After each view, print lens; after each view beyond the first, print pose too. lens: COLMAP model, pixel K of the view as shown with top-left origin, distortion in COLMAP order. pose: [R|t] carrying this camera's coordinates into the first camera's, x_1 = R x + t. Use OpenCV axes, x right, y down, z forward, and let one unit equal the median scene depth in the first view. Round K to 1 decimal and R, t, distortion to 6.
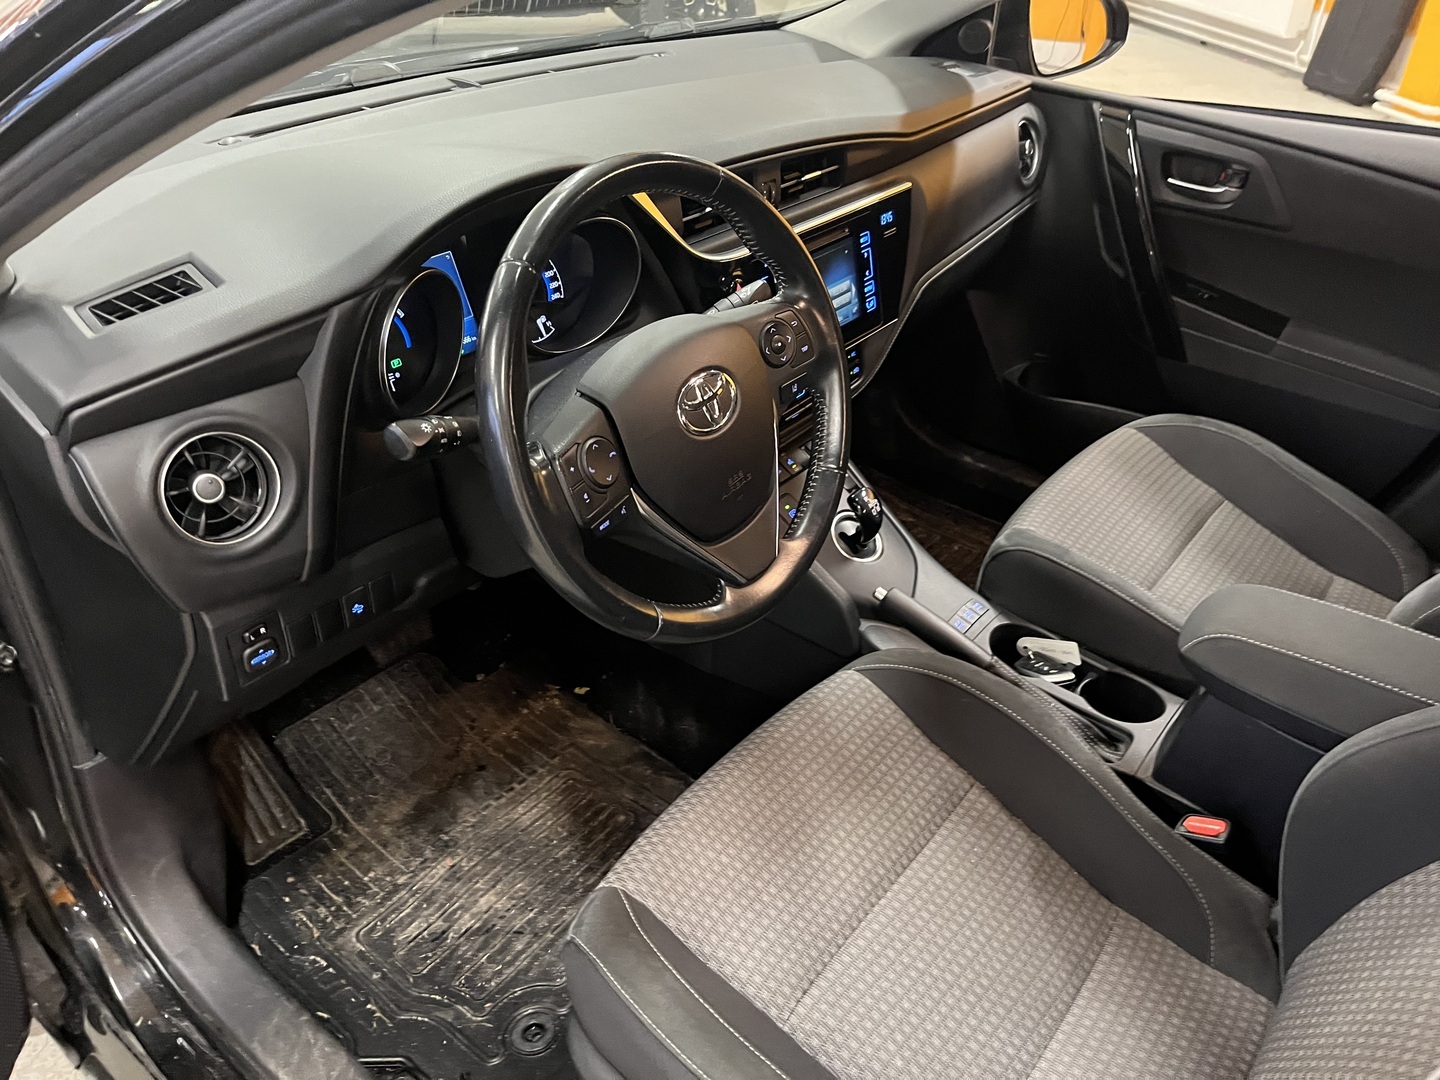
lens RADIAL K [[1099.3, 0, 716.6], [0, 1099.3, 533.8], [0, 0, 1]] dist [0.077592, -0.121263]
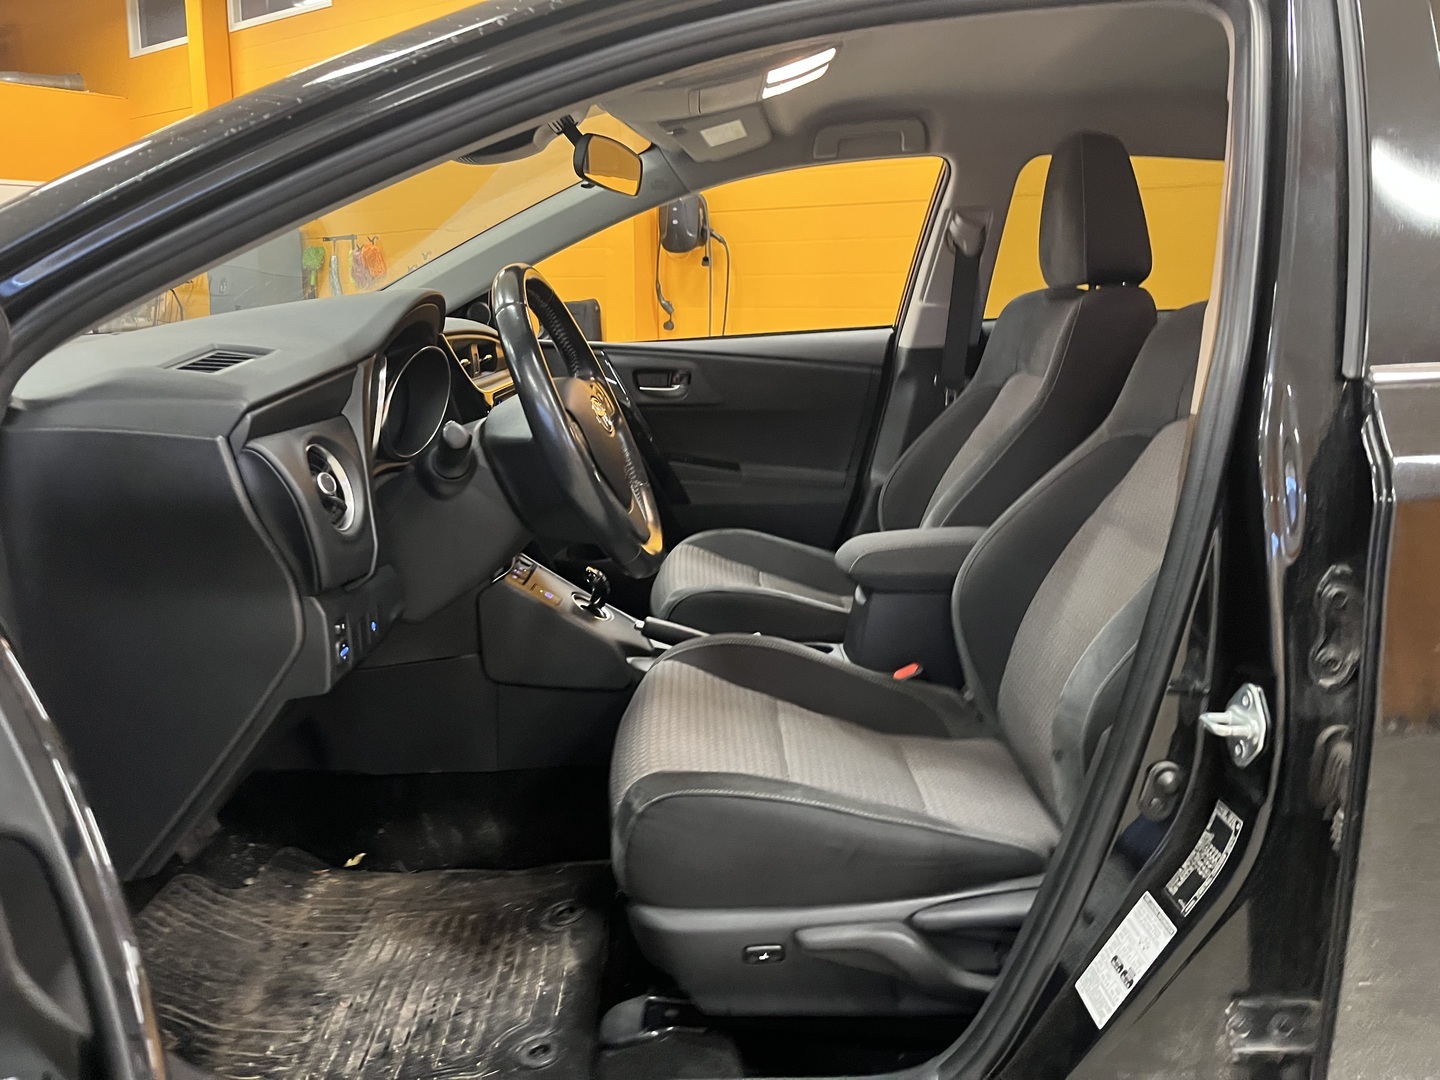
lens RADIAL K [[1099.3, 0, 716.6], [0, 1099.3, 533.8], [0, 0, 1]] dist [0.077592, -0.121263]
pose [[0.769901, -0.154940, 0.619069, -0.547867], [0.364612, 0.902952, -0.227457, 0.272228], [-0.523747, 0.400839, 0.751676, -0.075592]]
